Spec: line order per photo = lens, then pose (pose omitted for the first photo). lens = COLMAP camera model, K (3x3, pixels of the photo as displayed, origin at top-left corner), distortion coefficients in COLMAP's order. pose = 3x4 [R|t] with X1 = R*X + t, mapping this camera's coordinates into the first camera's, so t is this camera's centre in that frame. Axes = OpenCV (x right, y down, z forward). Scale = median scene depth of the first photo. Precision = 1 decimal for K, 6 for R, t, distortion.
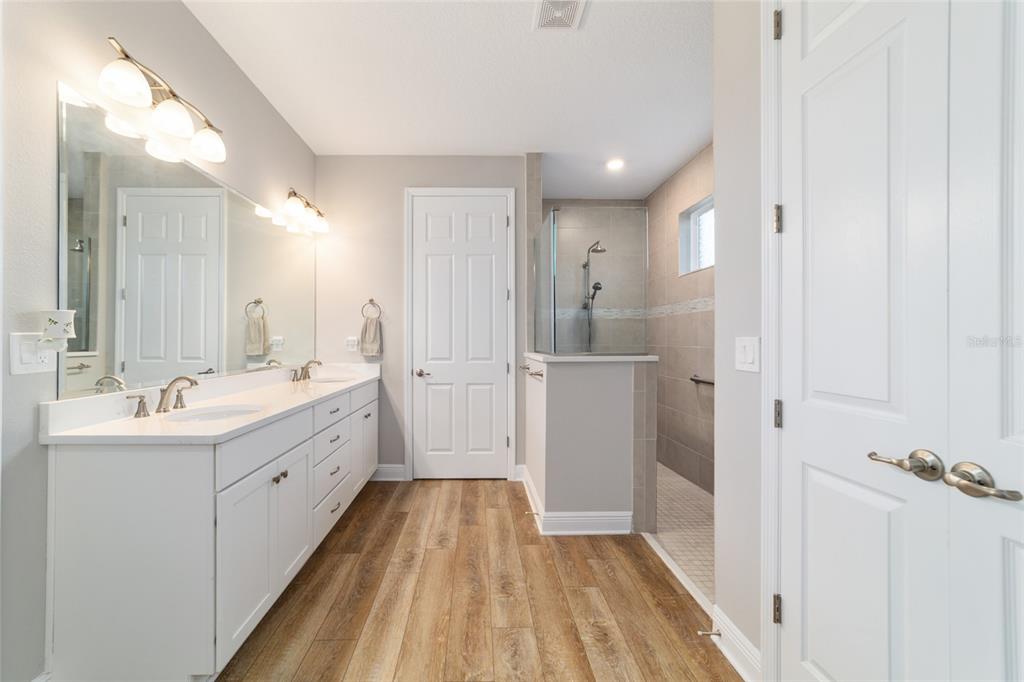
lens RADIAL K [[392.5, 0, 478.6], [0, 392.5, 341.3], [0, 0, 1]] dist [-0.010829, 0.003264]
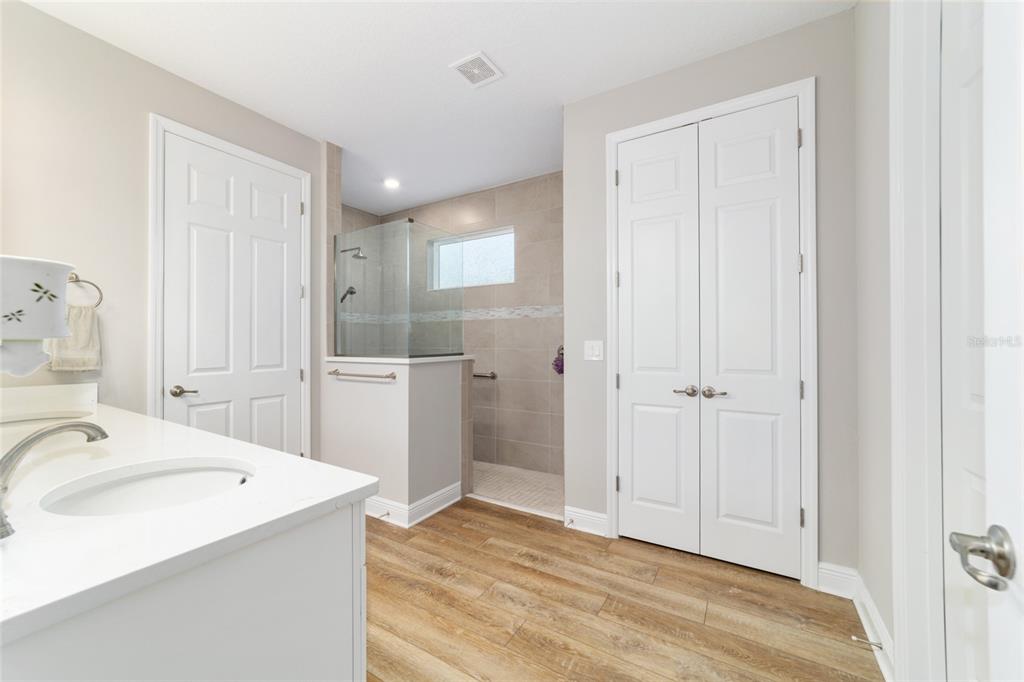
lens RADIAL K [[392.5, 0, 491.3], [0, 392.5, 341.8], [0, 0, 1]] dist [-0.010829, 0.003264]
pose [[0.551182, 0.000687, 0.834385, -0.643510], [0.004486, 0.999983, -0.003787, -0.001583], [-0.834373, 0.005831, 0.551170, 0.247947]]
